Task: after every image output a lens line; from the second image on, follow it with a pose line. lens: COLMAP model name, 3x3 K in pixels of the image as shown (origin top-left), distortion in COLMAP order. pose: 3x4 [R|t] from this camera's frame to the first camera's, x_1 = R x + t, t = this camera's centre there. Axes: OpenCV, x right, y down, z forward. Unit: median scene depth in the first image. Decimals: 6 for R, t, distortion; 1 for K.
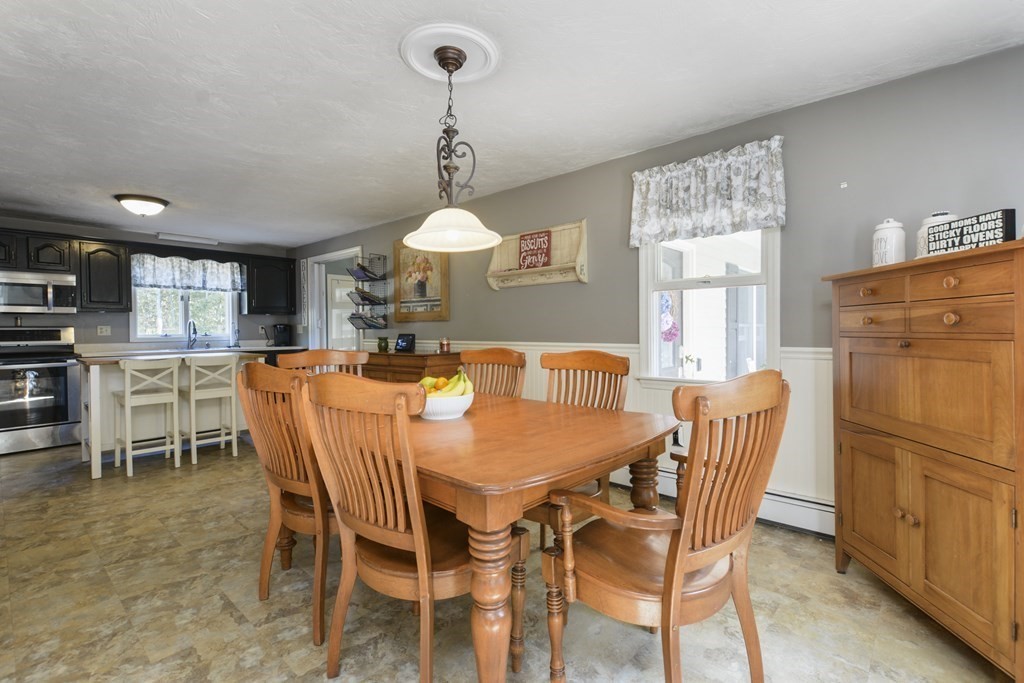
lens RADIAL K [[465.1, 0, 514.1], [0, 465.1, 339.6], [0, 0, 1]] dist [-0.001468, -0.001619]
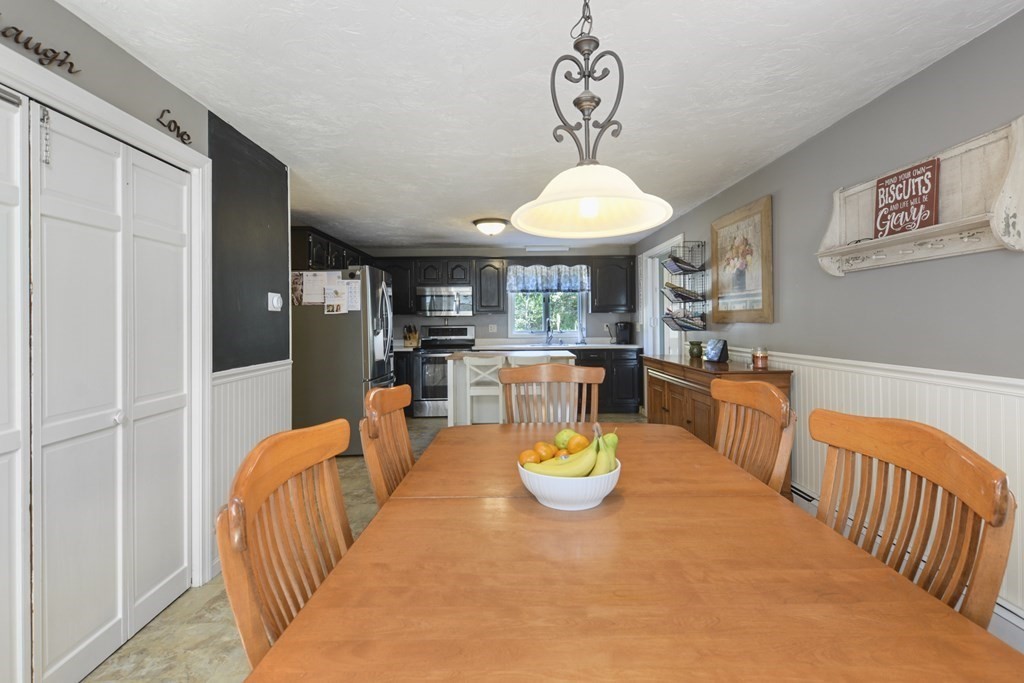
lens RADIAL K [[465.1, 0, 513.3], [0, 465.1, 321.3], [0, 0, 1]] dist [-0.001468, -0.001619]
pose [[0.670227, -0.000298, -0.742156, 0.125501], [-0.012185, 0.999861, -0.011406, -0.031903], [0.742056, 0.016688, 0.670130, 0.245984]]
